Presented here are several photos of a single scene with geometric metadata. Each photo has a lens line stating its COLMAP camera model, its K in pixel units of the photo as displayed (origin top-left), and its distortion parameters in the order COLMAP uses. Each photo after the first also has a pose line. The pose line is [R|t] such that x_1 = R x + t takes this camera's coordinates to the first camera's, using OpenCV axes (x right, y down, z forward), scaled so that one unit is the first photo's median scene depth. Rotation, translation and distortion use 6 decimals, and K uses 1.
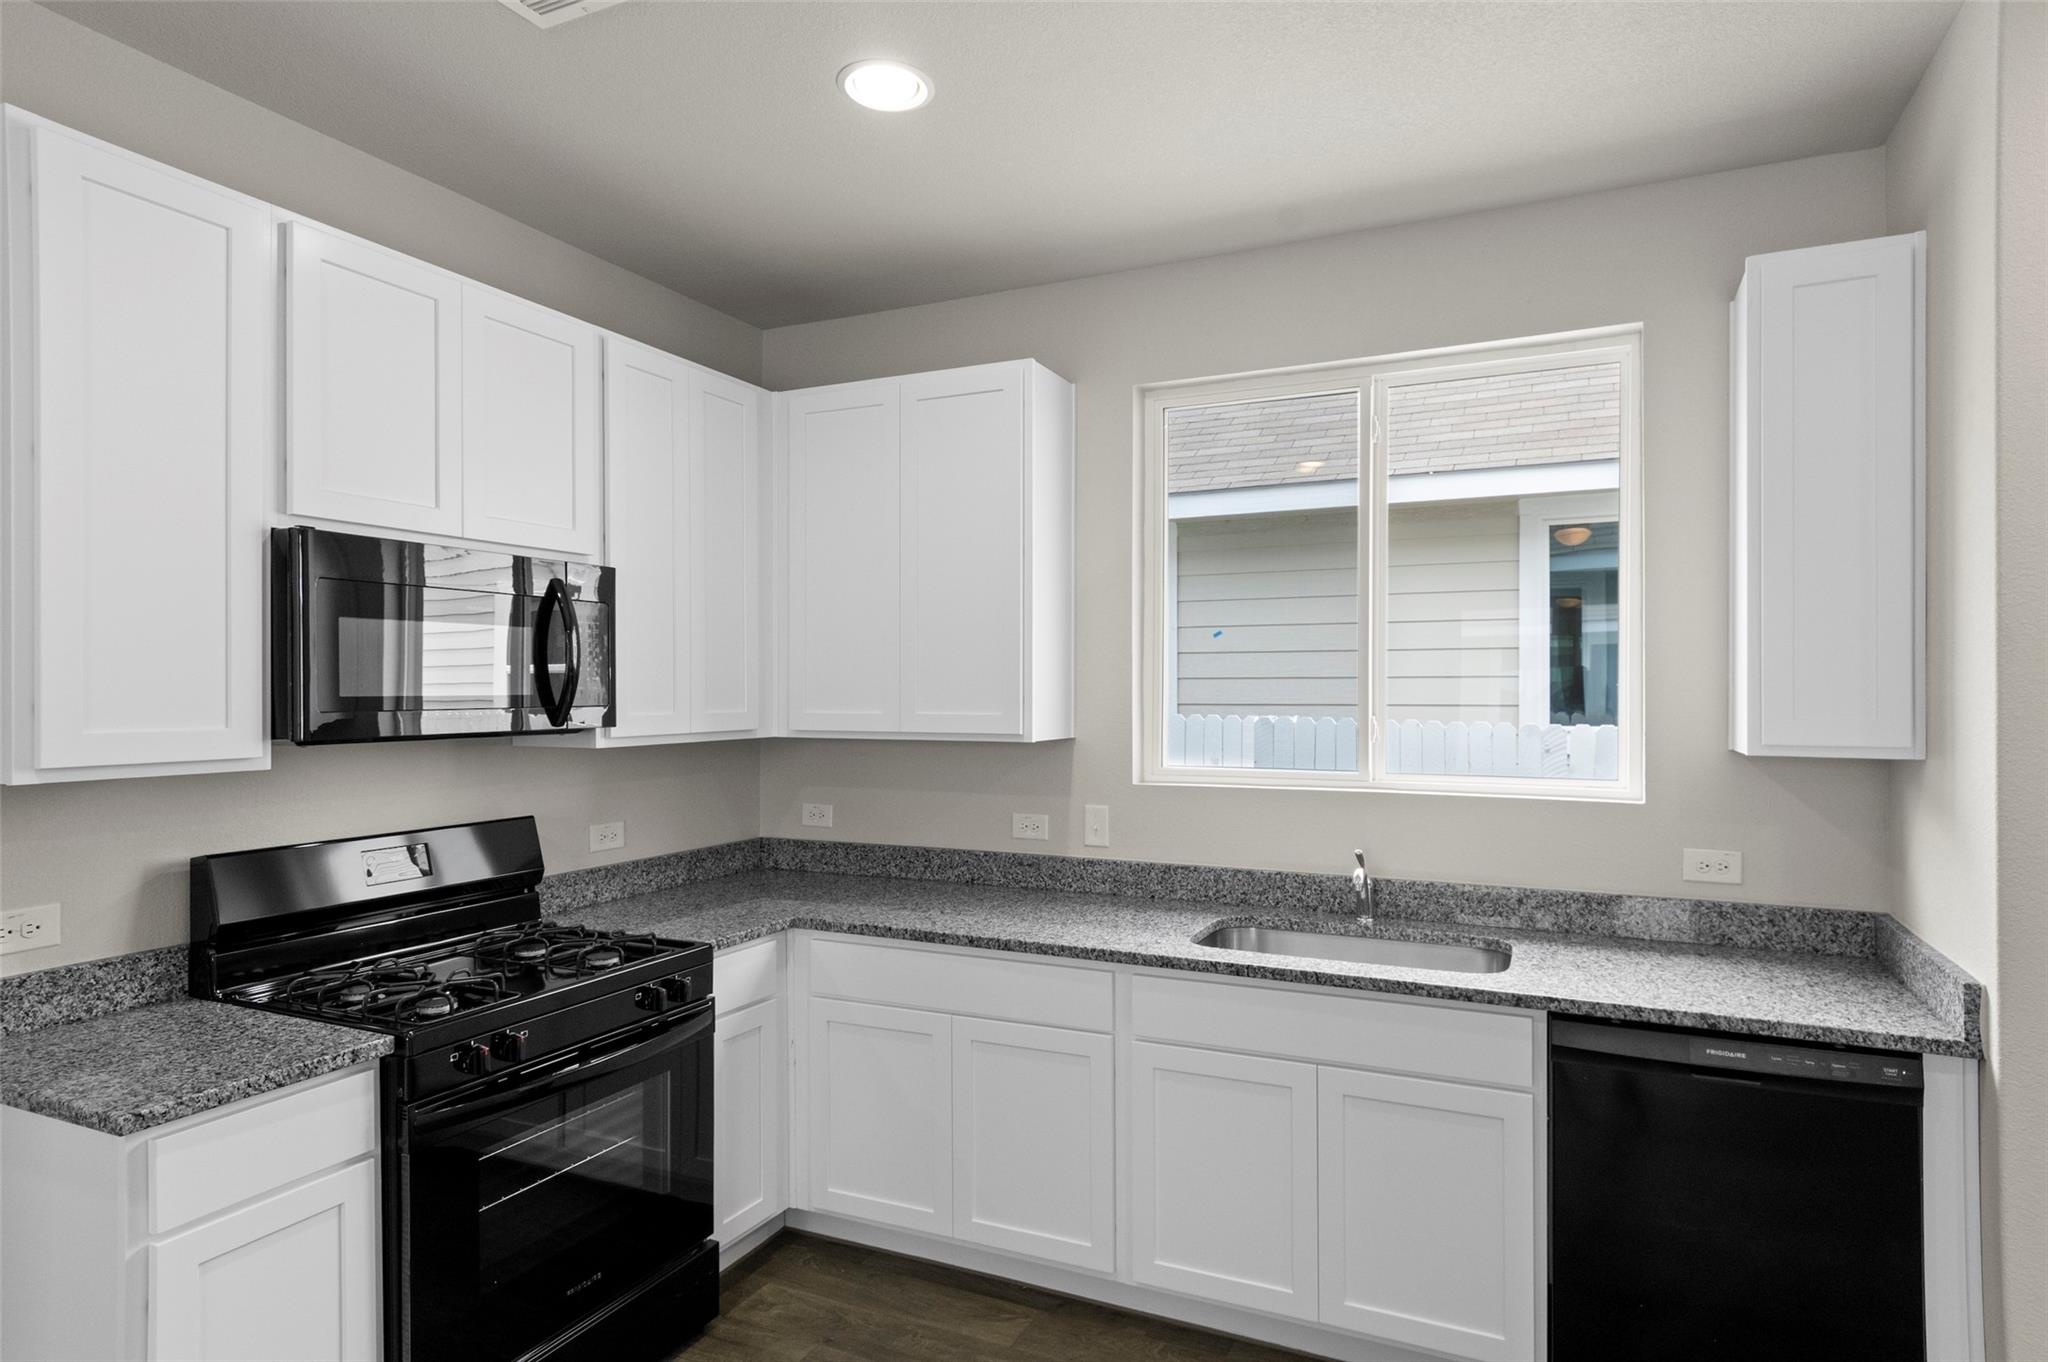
lens RADIAL K [[1064.4, 0, 1024.0], [0, 1064.4, 681.0], [0, 0, 1]] dist [0.001070, -0.001512]
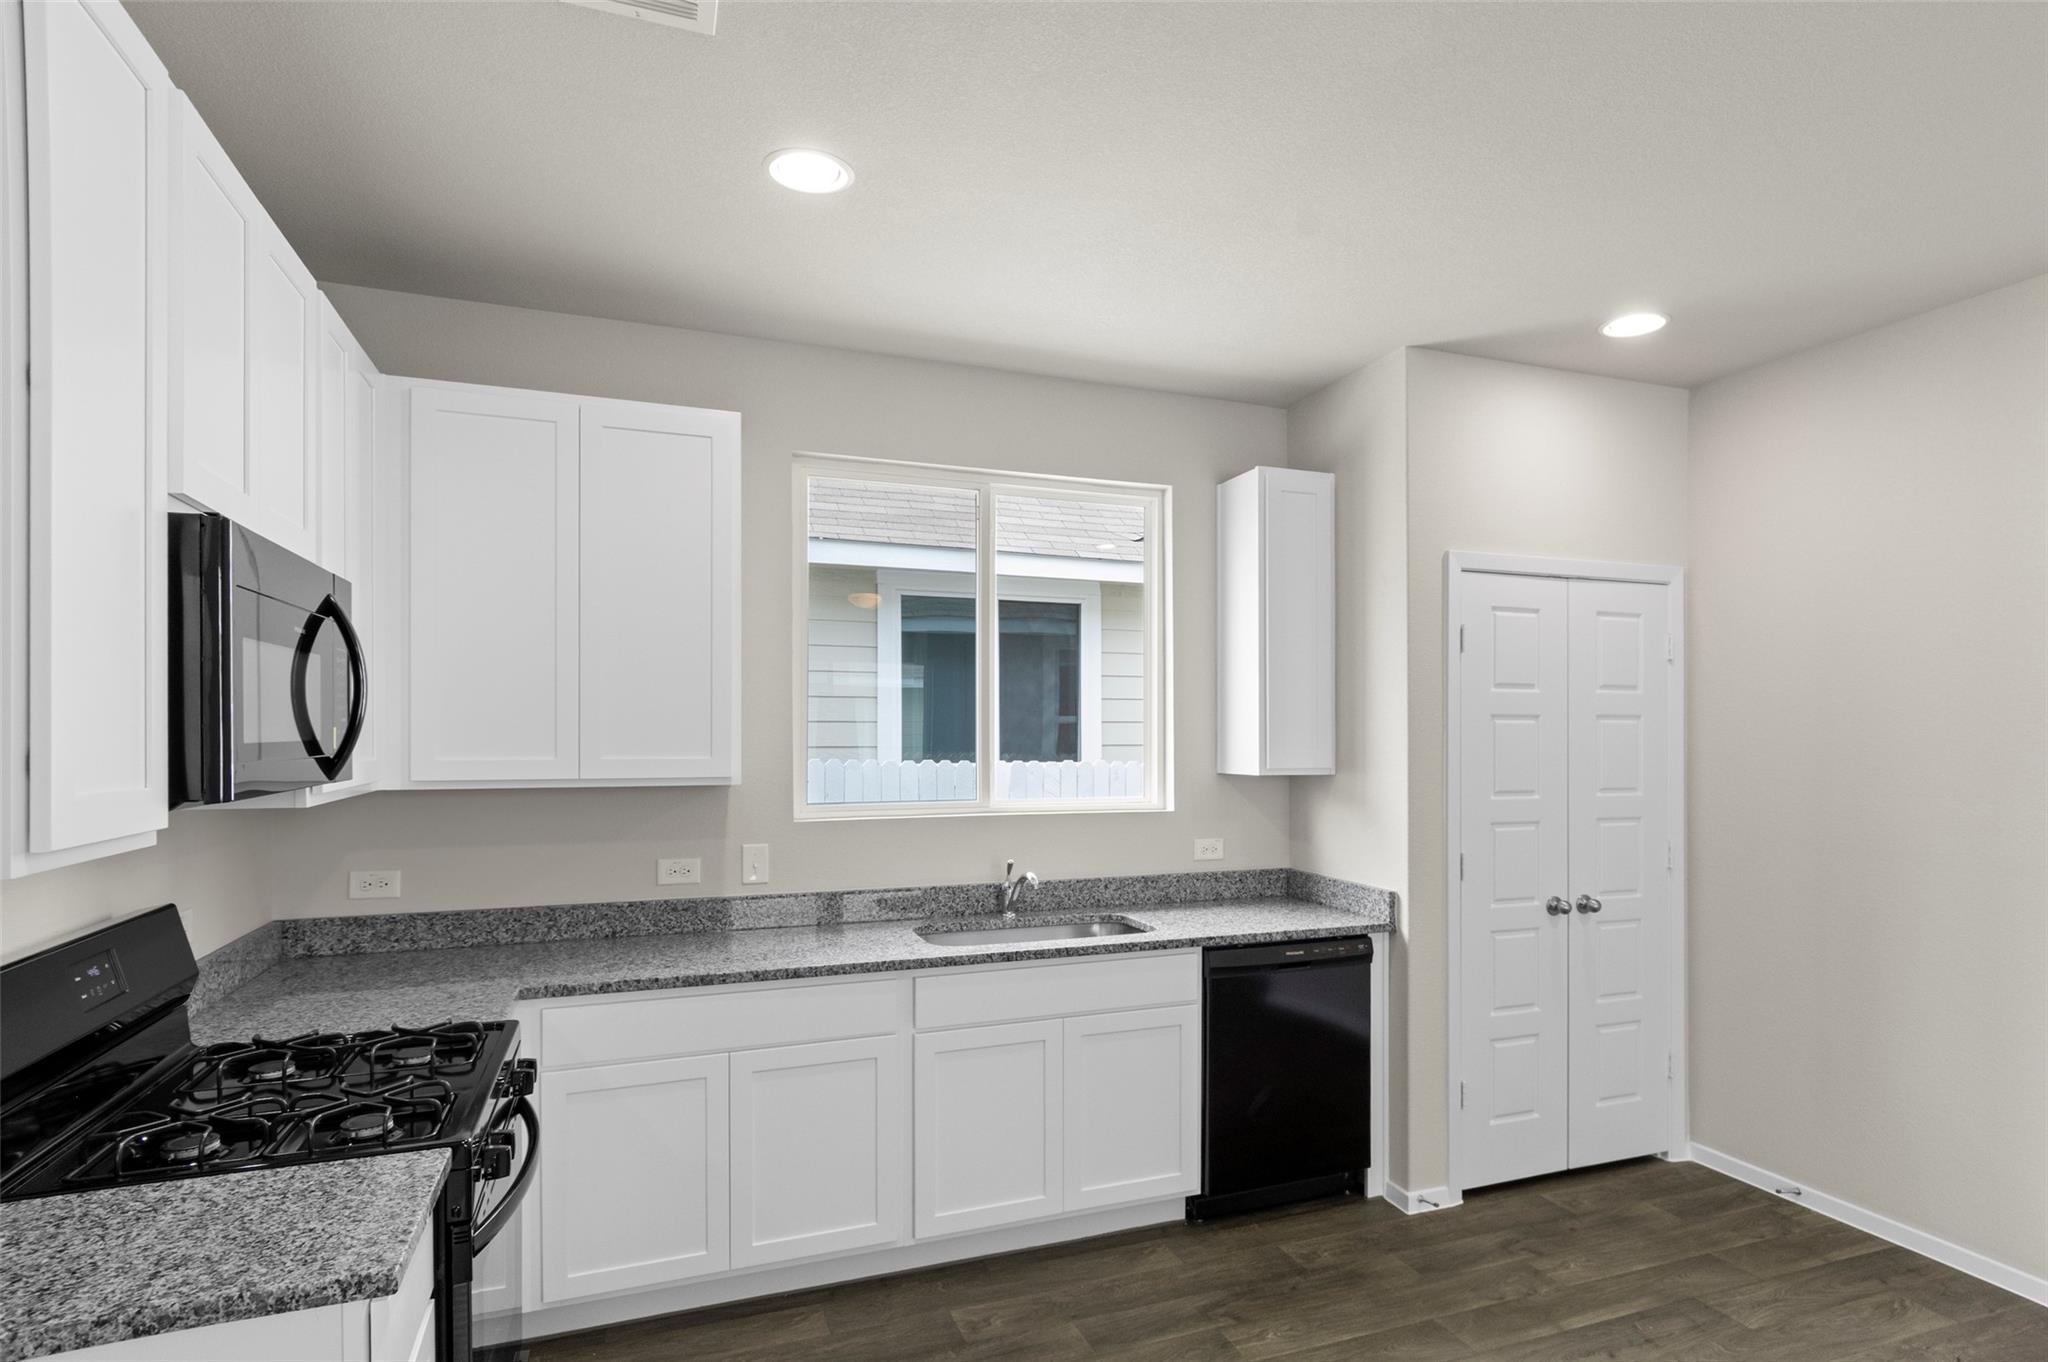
lens RADIAL K [[1087.6, 0, 1072.3], [0, 1087.6, 716.2], [0, 0, 1]] dist [-0.016543, 0.000521]
pose [[0.699954, 0.013227, 0.714065, -0.574813], [-0.009019, 0.999912, -0.009681, -0.001608], [-0.714131, 0.000337, 0.700012, 0.037785]]
